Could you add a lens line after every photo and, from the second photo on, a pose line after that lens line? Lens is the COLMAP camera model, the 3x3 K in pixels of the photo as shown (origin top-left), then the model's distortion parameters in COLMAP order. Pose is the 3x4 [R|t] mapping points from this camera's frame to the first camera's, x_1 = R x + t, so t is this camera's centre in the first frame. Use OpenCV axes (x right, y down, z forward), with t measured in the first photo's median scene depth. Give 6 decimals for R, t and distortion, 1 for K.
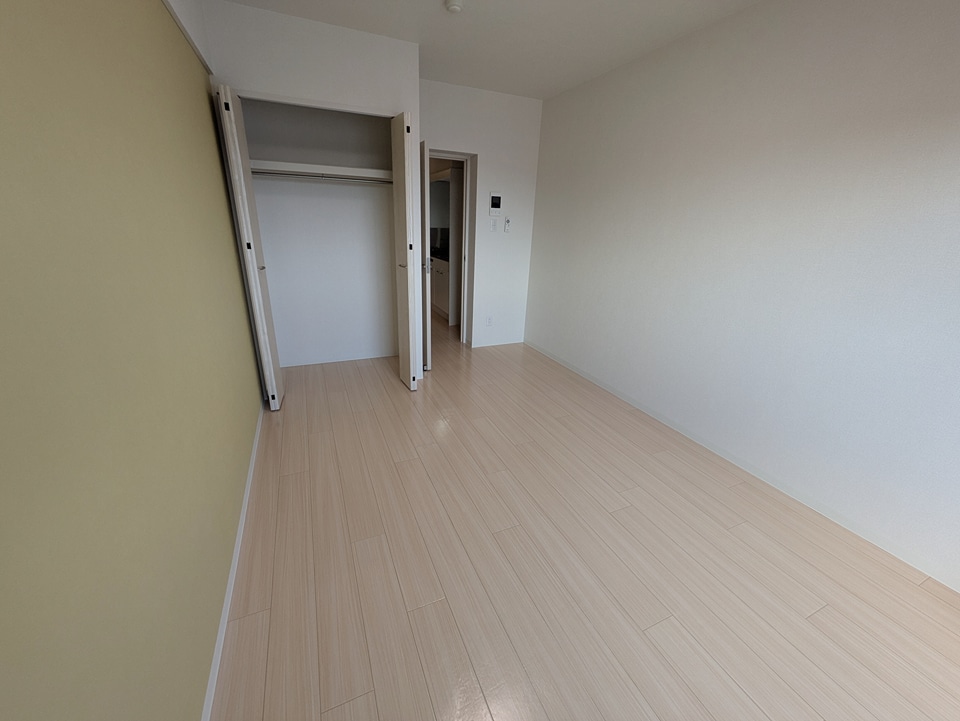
lens RADIAL K [[380.9, 0, 479.7], [0, 380.9, 360.9], [0, 0, 1]] dist [0.000167, 0.000051]
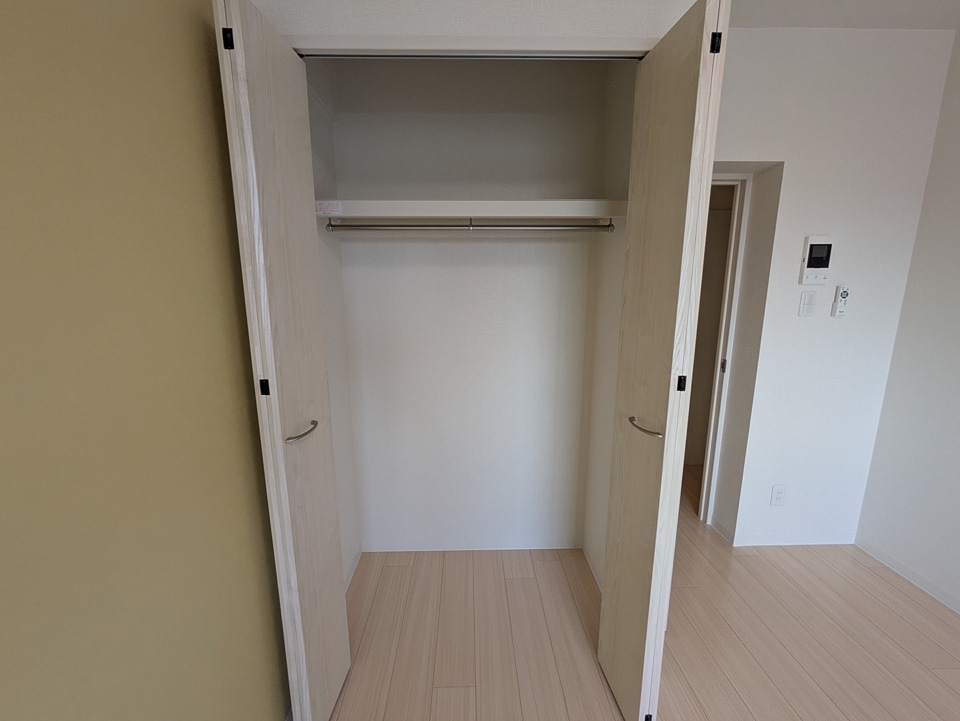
lens RADIAL K [[380.9, 0, 478.7], [0, 380.9, 360.2], [0, 0, 1]] dist [0.000167, 0.000051]
pose [[0.922887, 0.030178, -0.383887, -0.166565], [-0.097059, 0.982967, -0.156062, -0.189454], [0.372638, 0.181287, 0.910097, 0.471433]]
